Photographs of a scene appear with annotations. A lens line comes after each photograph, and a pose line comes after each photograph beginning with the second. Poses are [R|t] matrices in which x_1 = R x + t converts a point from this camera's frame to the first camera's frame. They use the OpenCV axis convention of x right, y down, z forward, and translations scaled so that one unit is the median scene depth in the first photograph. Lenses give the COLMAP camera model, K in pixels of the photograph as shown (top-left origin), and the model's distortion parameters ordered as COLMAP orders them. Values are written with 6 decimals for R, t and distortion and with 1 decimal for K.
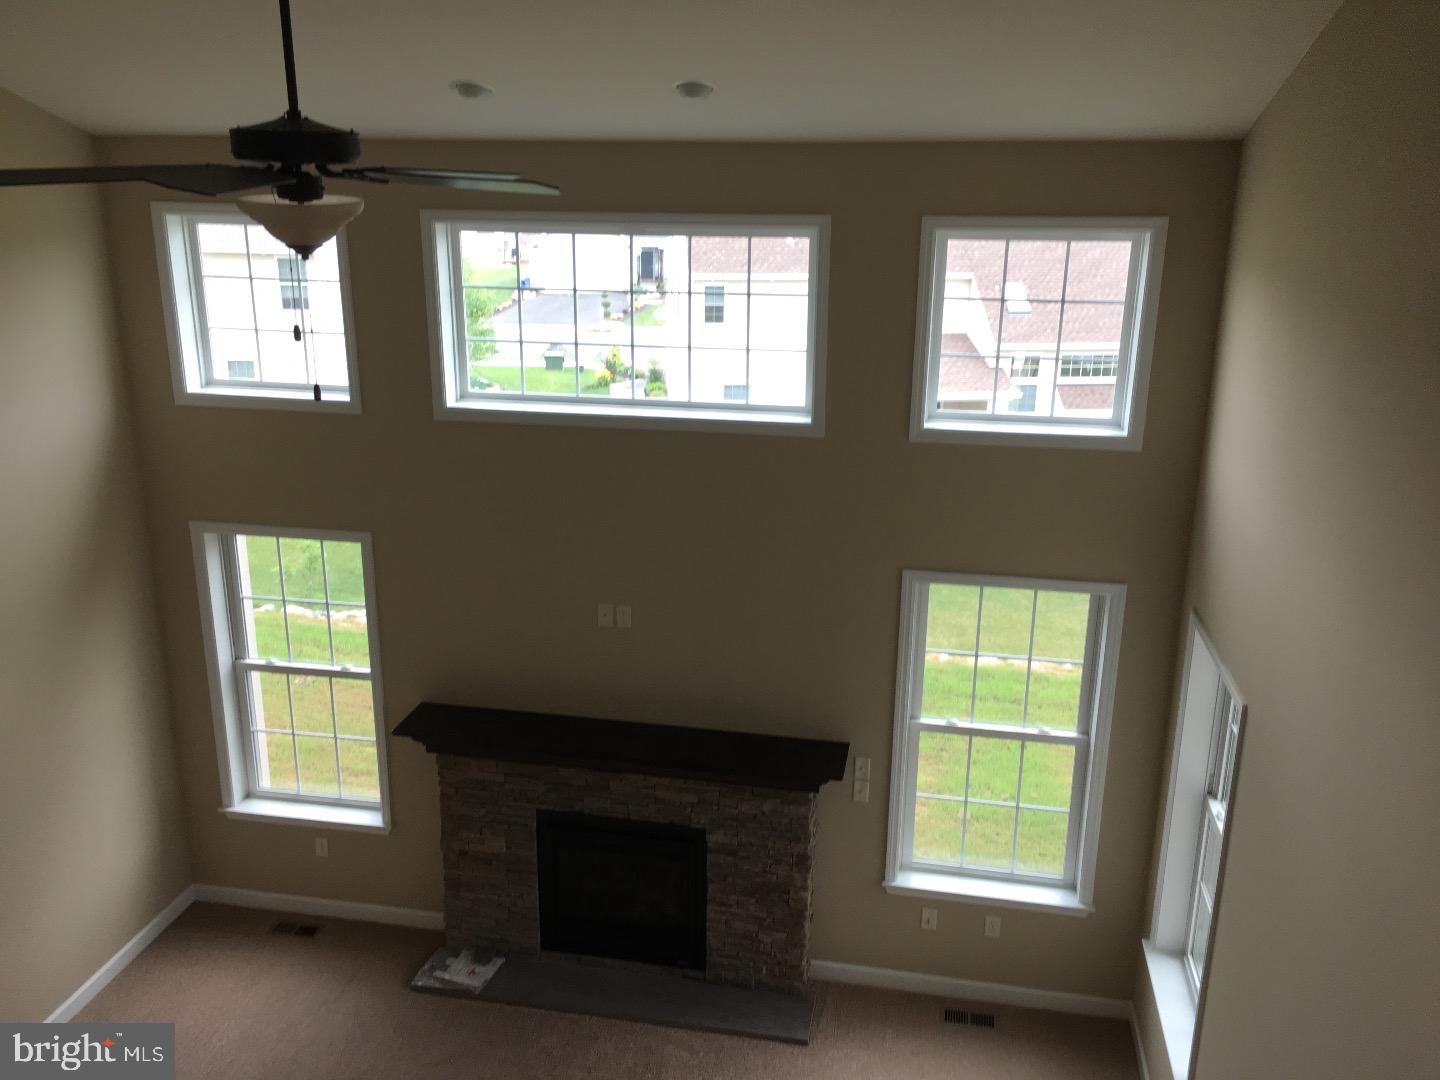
lens RADIAL K [[1224.8, 0, 718.7], [0, 1224.8, 545.0], [0, 0, 1]] dist [0.046949, -0.022708]
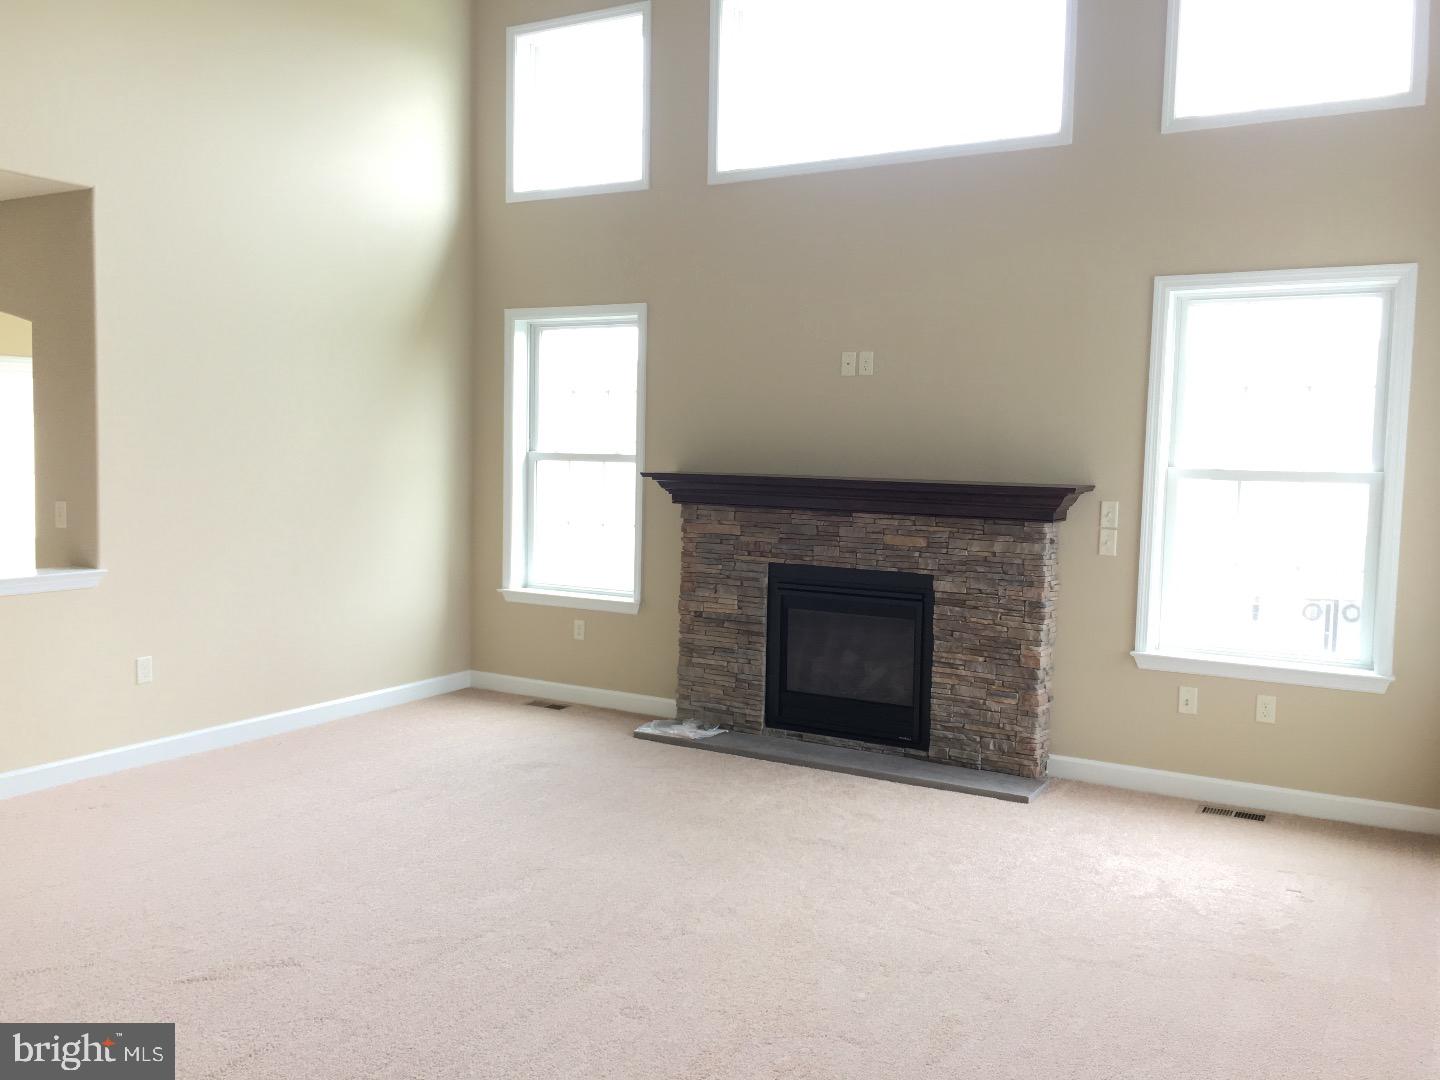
lens RADIAL K [[1224.8, 0, 720.6], [0, 1224.8, 538.4], [0, 0, 1]] dist [0.046949, -0.022708]
pose [[0.945047, 0.033948, -0.325168, 0.138684], [-0.110257, 0.969422, -0.219236, 0.421064], [0.307782, 0.243041, 0.919892, 0.067670]]
